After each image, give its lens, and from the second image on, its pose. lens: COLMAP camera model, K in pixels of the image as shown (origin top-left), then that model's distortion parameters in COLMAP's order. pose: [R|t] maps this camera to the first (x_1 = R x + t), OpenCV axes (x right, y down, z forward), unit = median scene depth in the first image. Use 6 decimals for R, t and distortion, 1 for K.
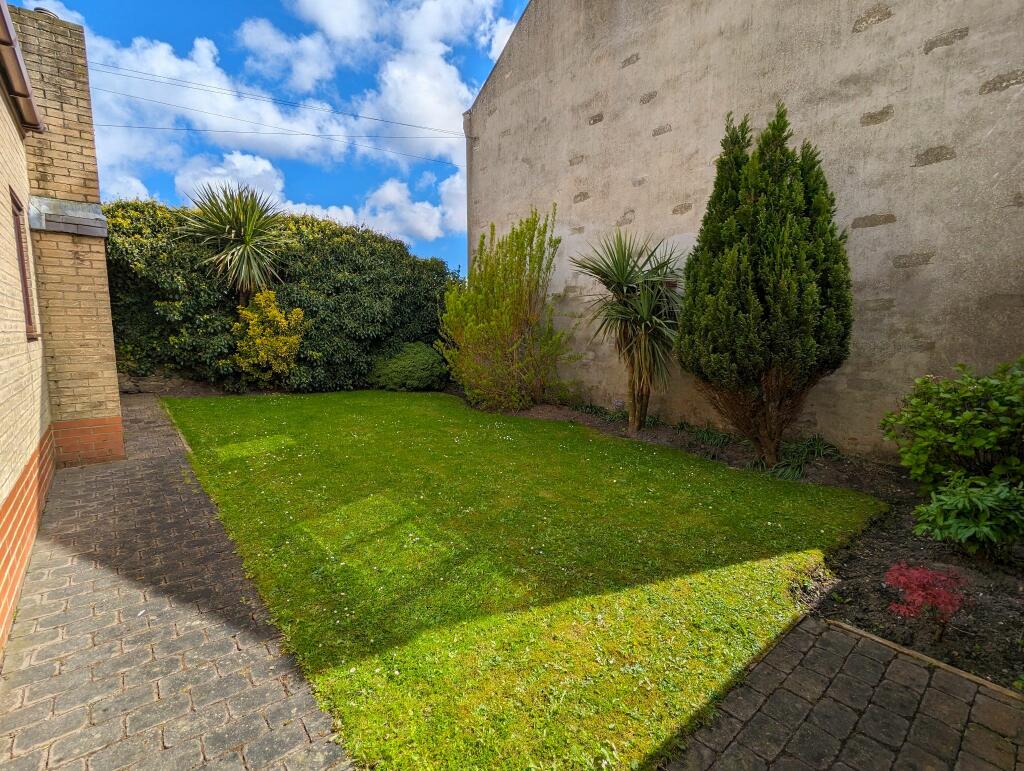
lens RADIAL K [[484.6, 0, 512.0], [0, 484.6, 385.5], [0, 0, 1]] dist [-0.004325, -0.001145]
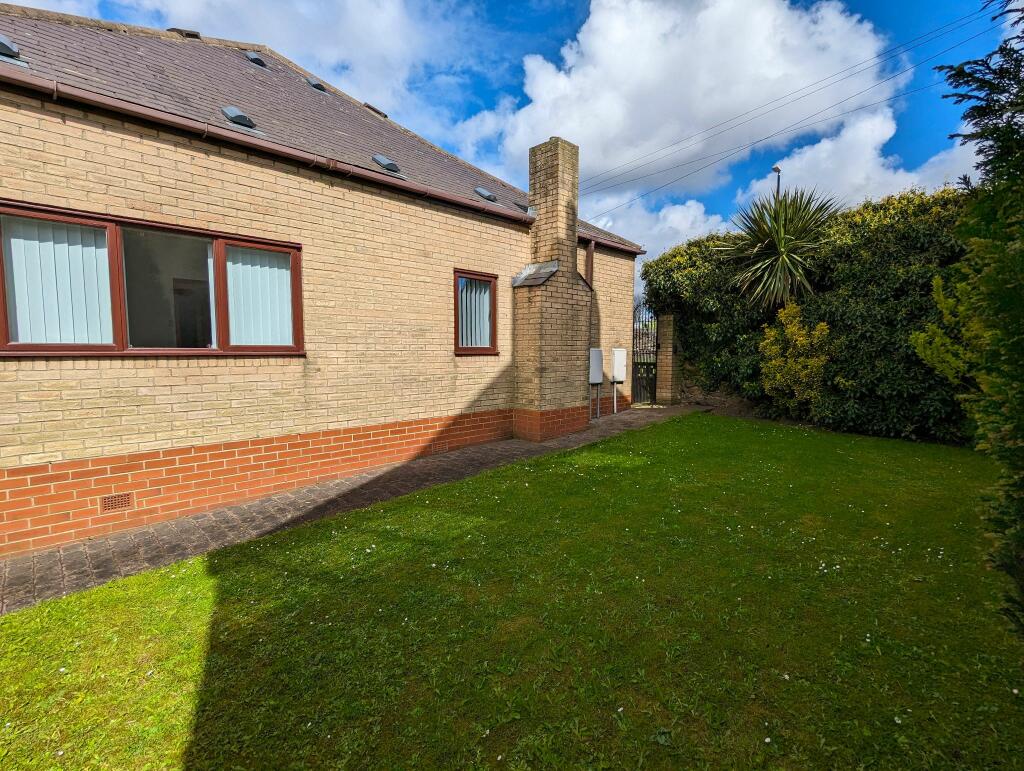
lens RADIAL K [[484.6, 0, 512.0], [0, 484.6, 385.5], [0, 0, 1]] dist [-0.004325, -0.001145]
pose [[0.094461, 0.073166, -0.992836, 0.648177], [-0.114738, 0.991450, 0.062147, -0.102719], [0.988894, 0.108046, 0.102048, 0.901475]]
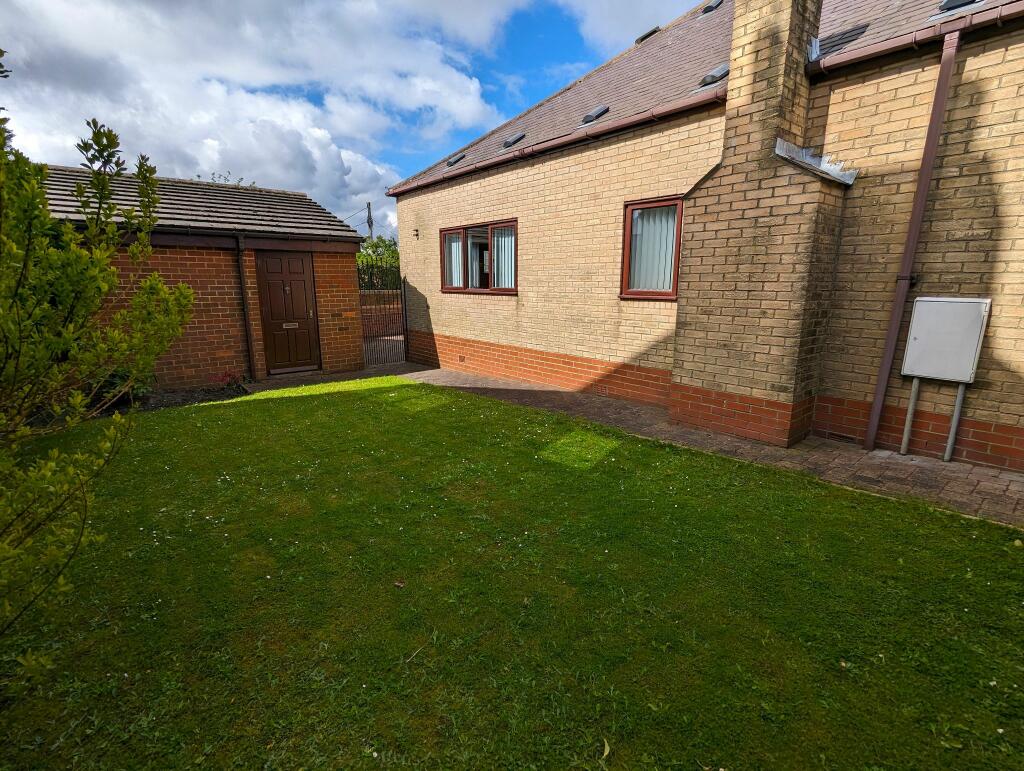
lens RADIAL K [[484.6, 0, 512.0], [0, 484.6, 385.5], [0, 0, 1]] dist [-0.004325, -0.001145]
pose [[-0.999993, -0.001186, -0.003503, -0.551537], [-0.002247, 0.947148, 0.320790, -0.295096], [0.002937, 0.320795, -0.947144, 2.283070]]
